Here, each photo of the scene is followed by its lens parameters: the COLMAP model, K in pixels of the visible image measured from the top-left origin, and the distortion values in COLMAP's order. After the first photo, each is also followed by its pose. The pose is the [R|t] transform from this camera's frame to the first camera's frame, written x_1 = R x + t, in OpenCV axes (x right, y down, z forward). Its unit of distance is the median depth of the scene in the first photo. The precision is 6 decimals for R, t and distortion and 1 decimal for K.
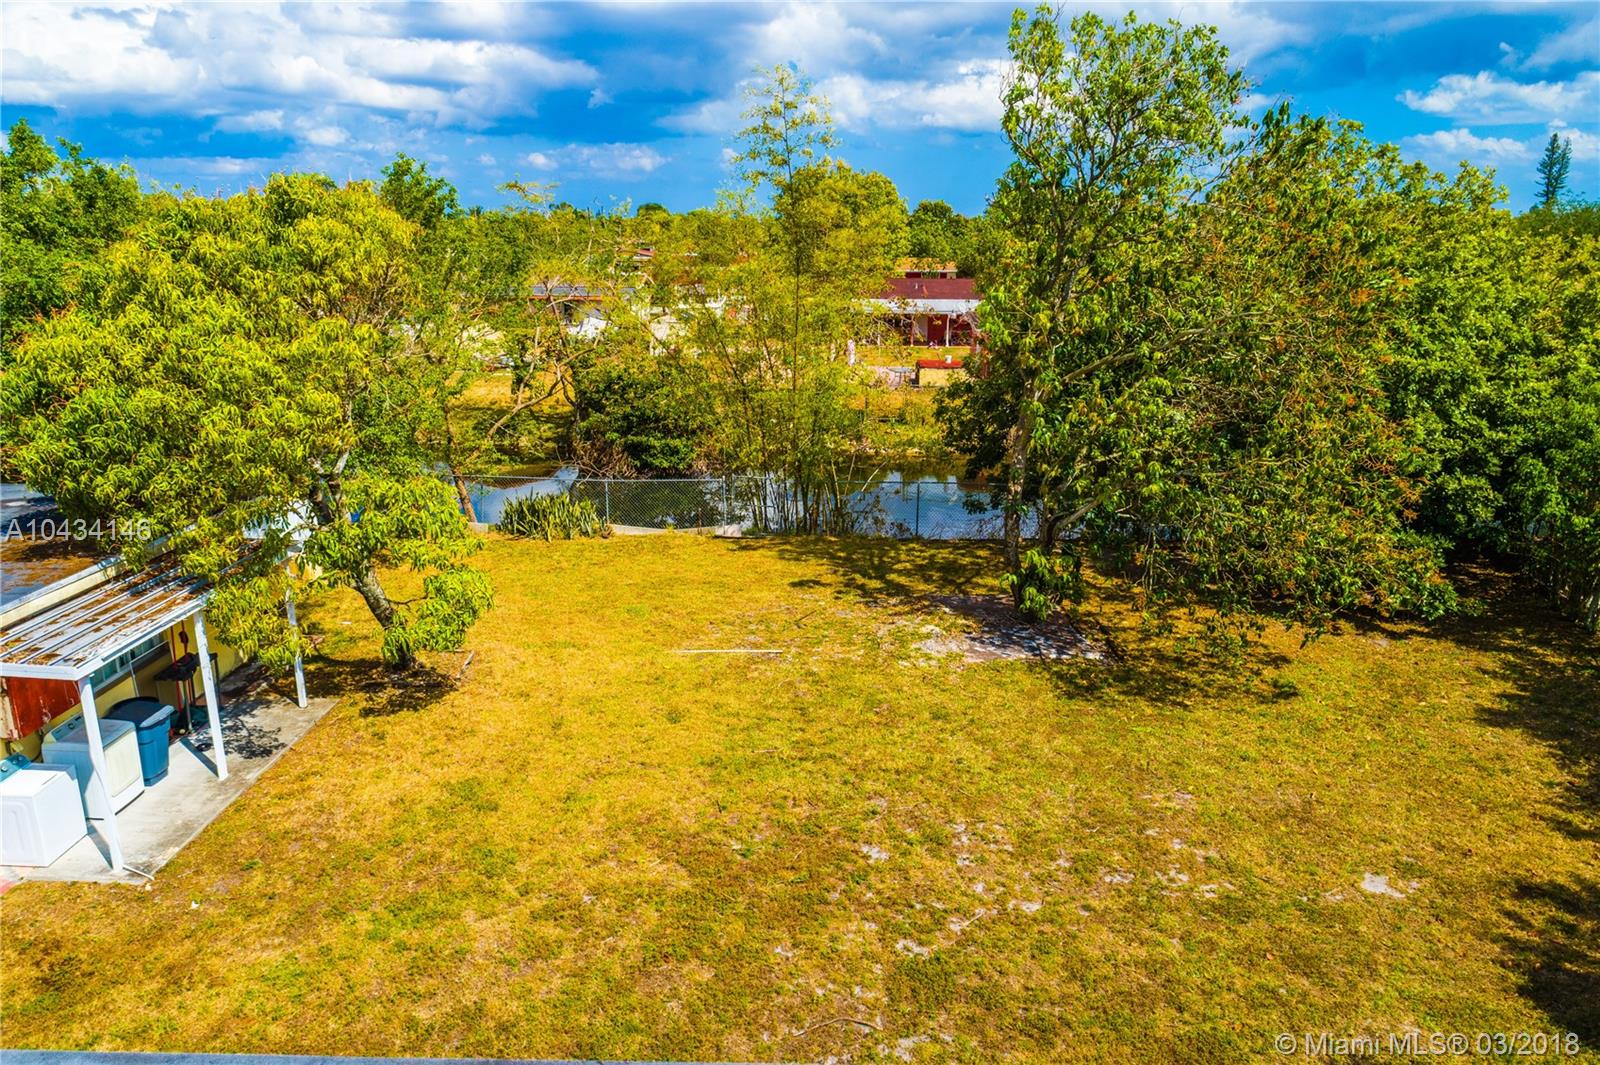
lens RADIAL K [[1068.7, 0, 793.2], [0, 1068.7, 530.0], [0, 0, 1]] dist [-0.003248, -0.002295]
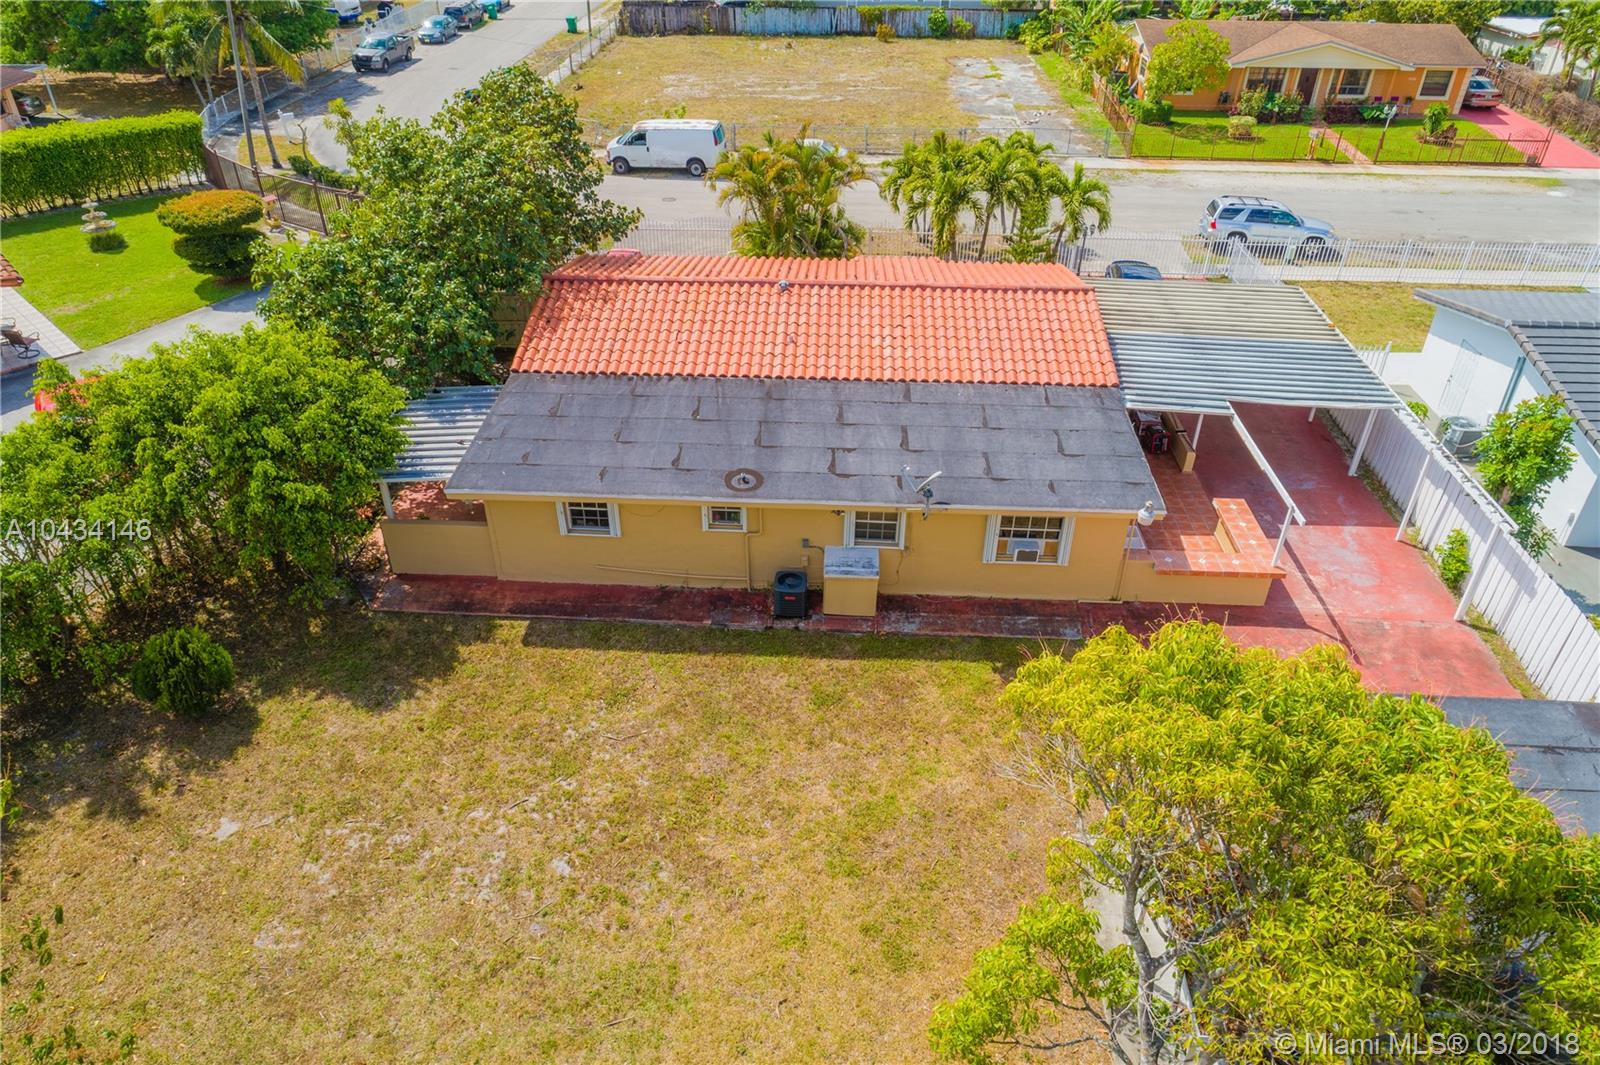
lens RADIAL K [[1068.0, 0, 800.0], [0, 1068.0, 532.5], [0, 0, 1]] dist [-0.007942, 0.000806]
pose [[-0.999801, -0.016970, 0.010513, -0.207152], [-0.002720, 0.637499, 0.770446, -0.895891], [-0.019776, 0.770264, -0.637418, 1.372449]]
